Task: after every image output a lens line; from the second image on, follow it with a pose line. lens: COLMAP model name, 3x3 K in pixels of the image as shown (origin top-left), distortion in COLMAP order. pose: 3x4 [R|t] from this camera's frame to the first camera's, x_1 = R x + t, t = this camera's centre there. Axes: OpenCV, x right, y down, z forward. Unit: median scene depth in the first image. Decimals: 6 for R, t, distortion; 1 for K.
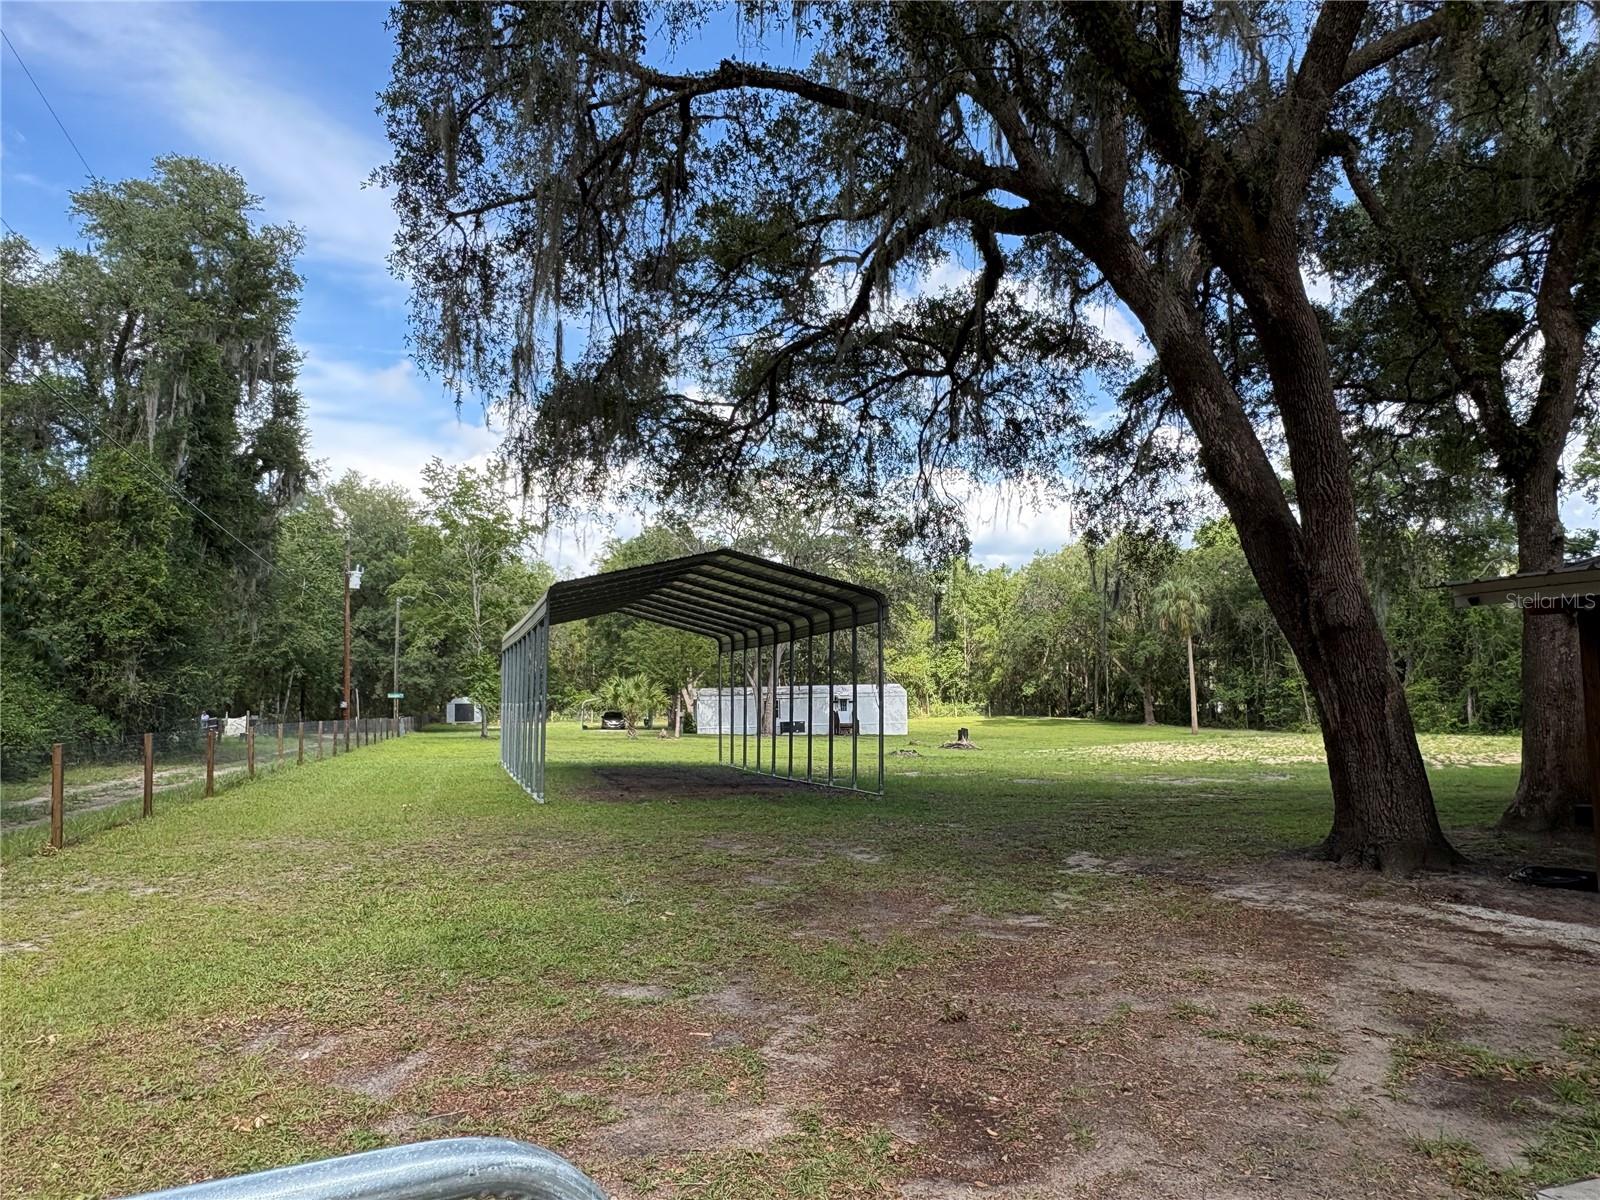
lens RADIAL K [[1169.4, 0, 800.0], [0, 1169.4, 600.0], [0, 0, 1]] dist [-0.001051, -0.000722]
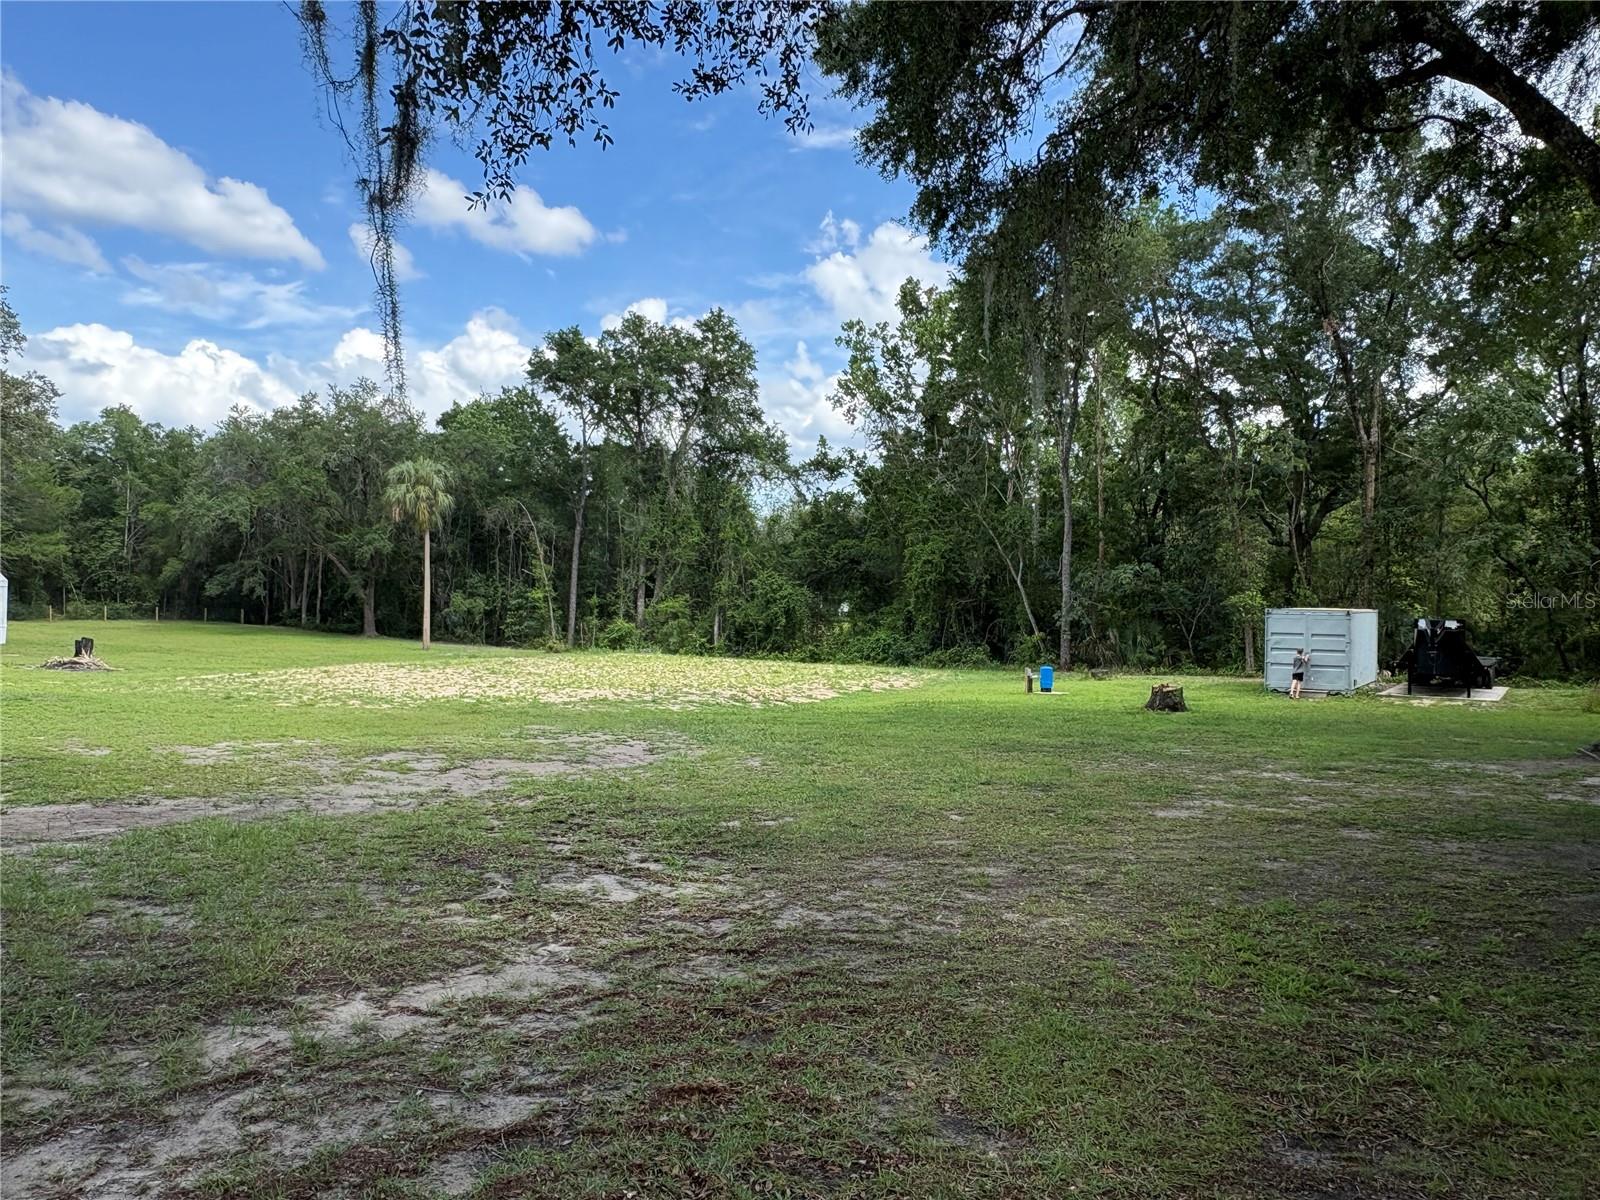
lens RADIAL K [[1169.4, 0, 800.0], [0, 1169.4, 600.0], [0, 0, 1]] dist [-0.001051, -0.000722]
pose [[0.797957, 0.041309, 0.601297, 0.049163], [-0.087406, 0.995033, 0.047635, 0.016824], [-0.596343, -0.090568, 0.797604, 0.182415]]
